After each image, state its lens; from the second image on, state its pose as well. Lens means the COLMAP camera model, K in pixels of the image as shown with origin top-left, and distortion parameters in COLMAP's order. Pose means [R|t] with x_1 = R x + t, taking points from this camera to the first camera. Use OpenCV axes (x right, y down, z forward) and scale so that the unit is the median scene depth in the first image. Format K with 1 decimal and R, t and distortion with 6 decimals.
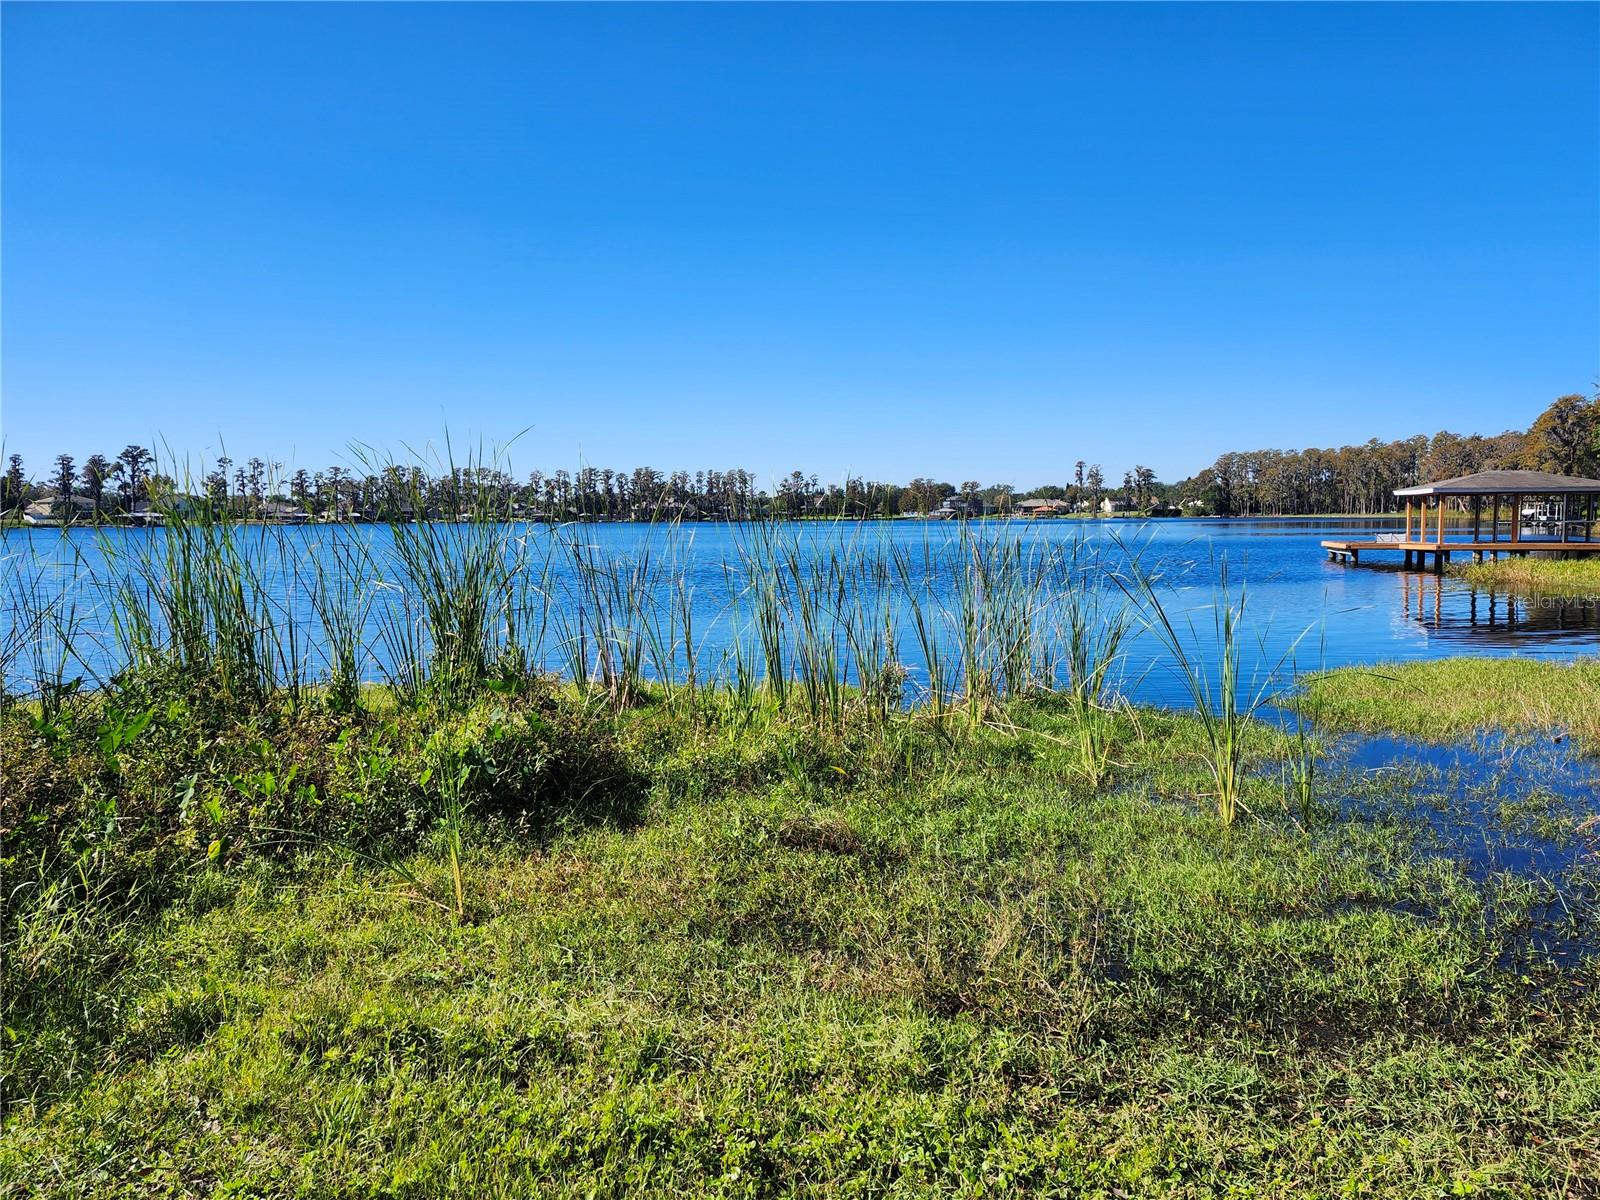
lens RADIAL K [[1101.3, 0, 803.0], [0, 1101.3, 602.1], [0, 0, 1]] dist [0.066406, -0.063498]
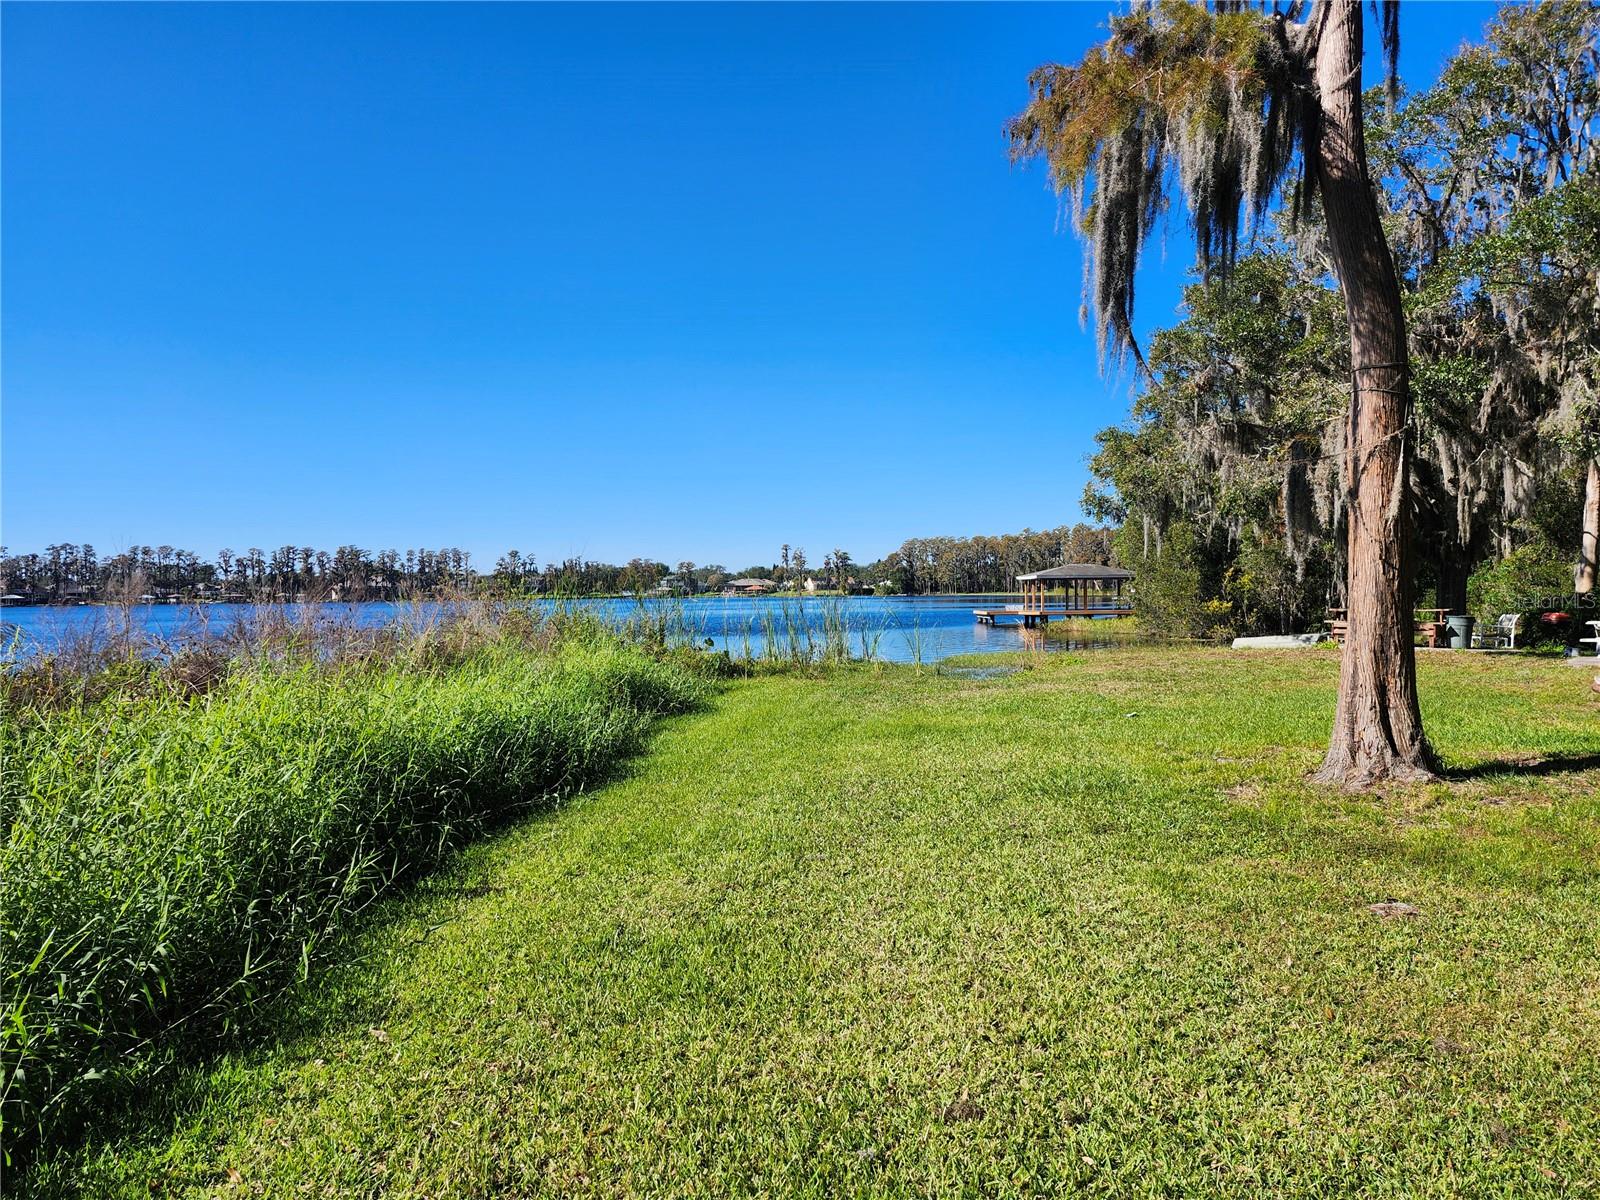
lens RADIAL K [[1101.3, 0, 786.6], [0, 1101.3, 593.9], [0, 0, 1]] dist [0.066406, -0.063498]
pose [[0.968789, -0.003256, 0.247864, -0.133303], [0.022737, 0.996866, -0.075772, 0.027906], [-0.246840, 0.079043, 0.965827, -0.341903]]
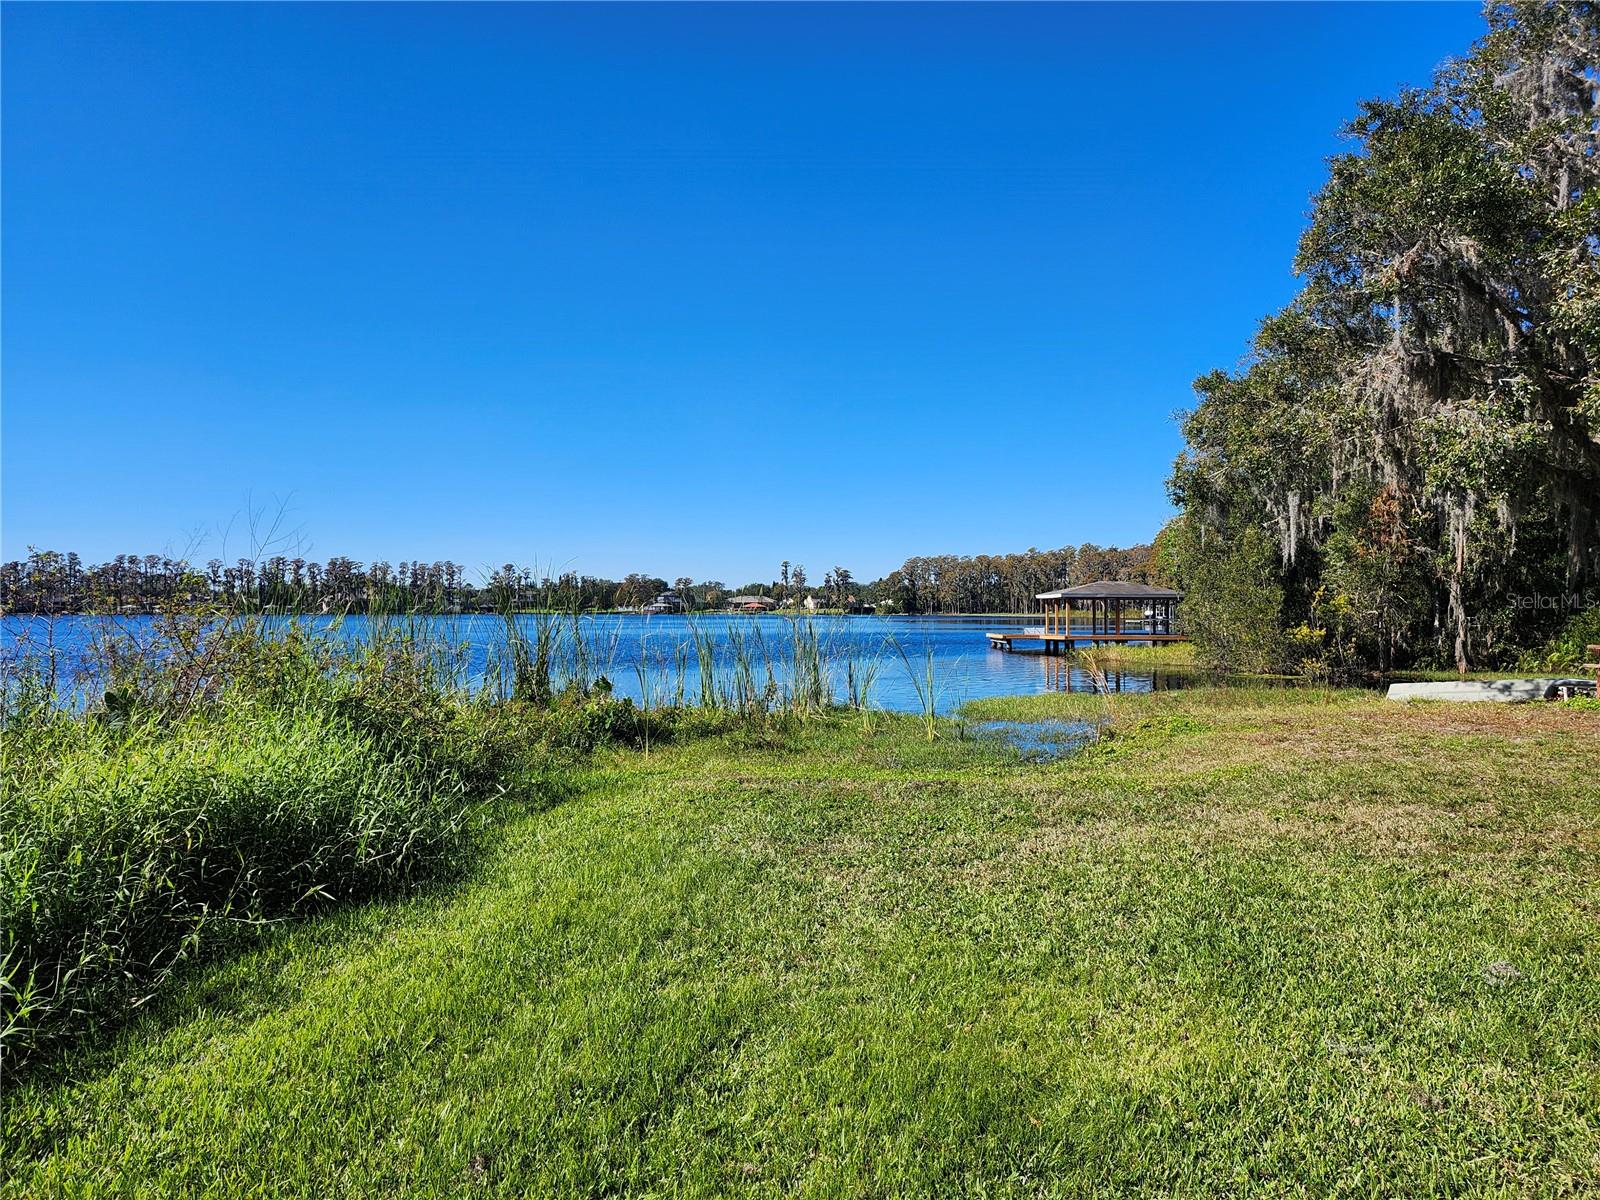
lens RADIAL K [[1101.3, 0, 790.6], [0, 1101.3, 592.6], [0, 0, 1]] dist [0.066406, -0.063498]
pose [[0.968229, 0.013617, 0.249693, -0.070714], [0.010051, 0.995590, -0.093269, 0.014923], [-0.249862, 0.092816, 0.963823, -0.170597]]
